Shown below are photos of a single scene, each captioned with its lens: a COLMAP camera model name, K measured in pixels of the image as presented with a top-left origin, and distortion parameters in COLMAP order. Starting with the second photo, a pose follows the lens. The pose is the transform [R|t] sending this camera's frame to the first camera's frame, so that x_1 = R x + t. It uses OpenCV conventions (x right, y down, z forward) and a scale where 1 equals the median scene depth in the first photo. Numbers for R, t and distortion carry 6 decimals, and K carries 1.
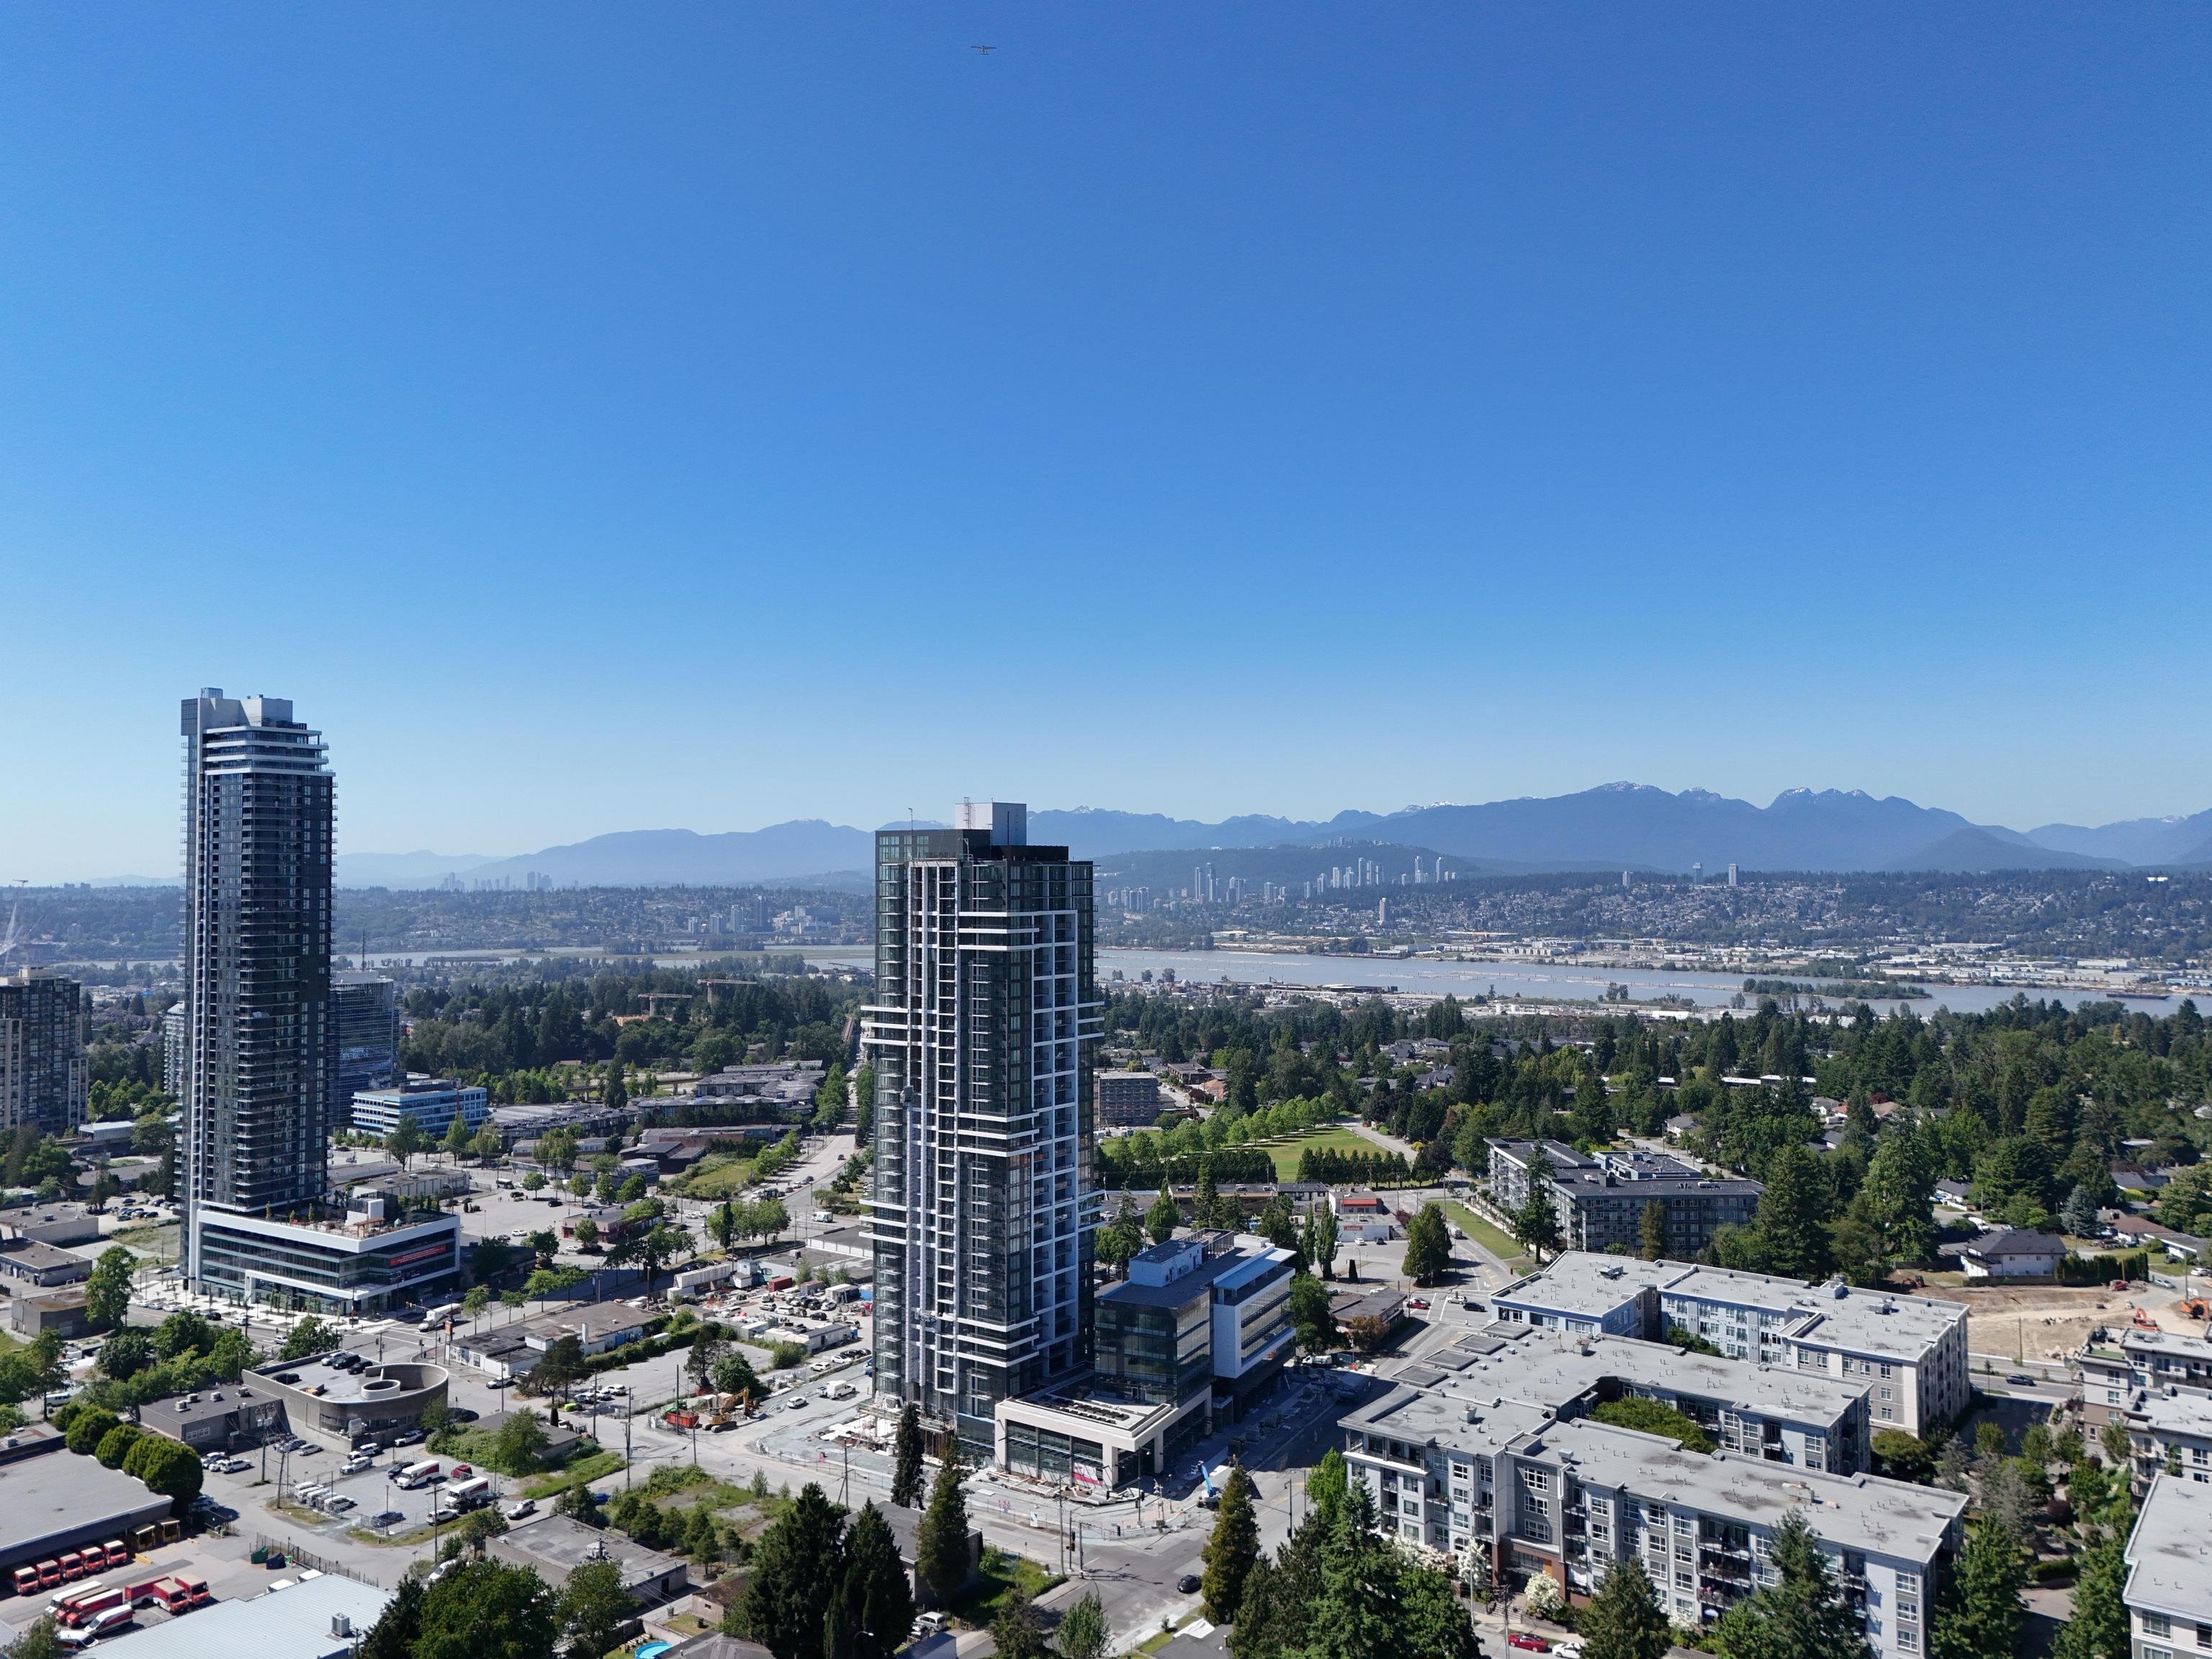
lens RADIAL K [[1627.2, 0, 1098.1], [0, 1627.2, 824.0], [0, 0, 1]] dist [0.050598, -0.043337]
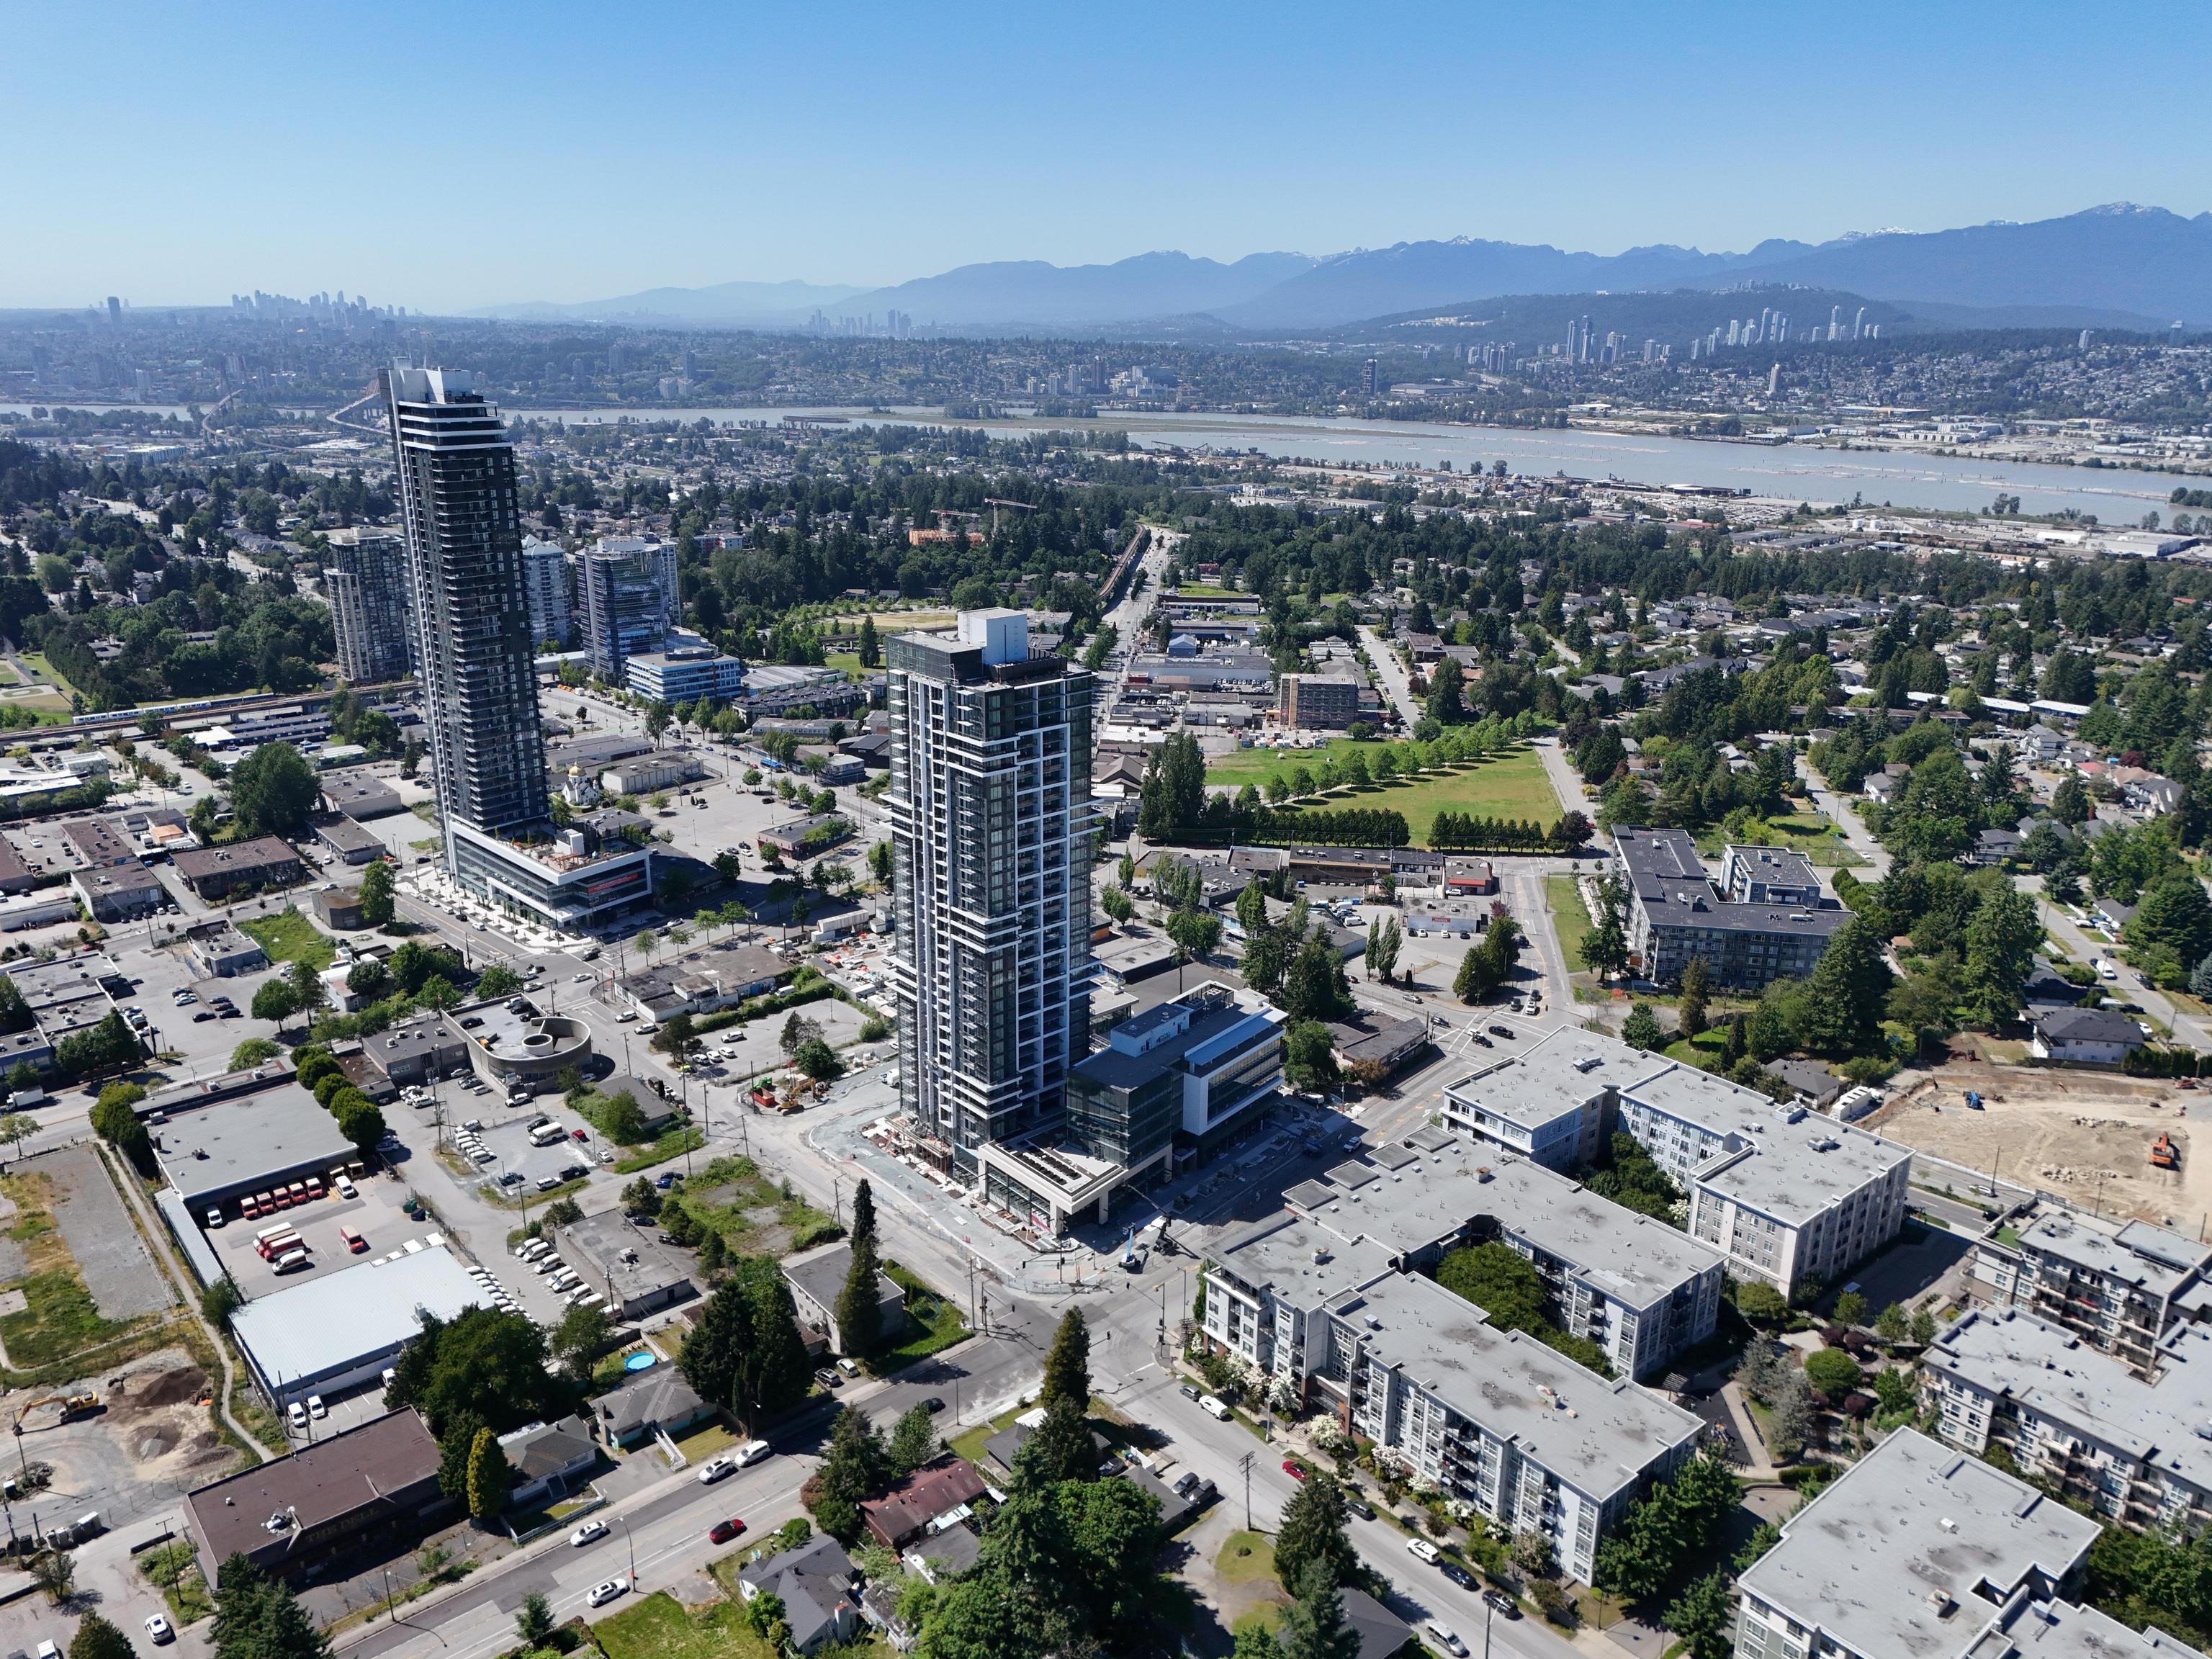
lens RADIAL K [[1627.2, 0, 1098.1], [0, 1627.2, 824.0], [0, 0, 1]] dist [0.050598, -0.043337]
pose [[0.977095, 0.073980, -0.199530, 0.158027], [-0.004947, 0.945269, 0.326254, -0.163567], [0.212746, -0.317794, 0.923984, 0.009911]]
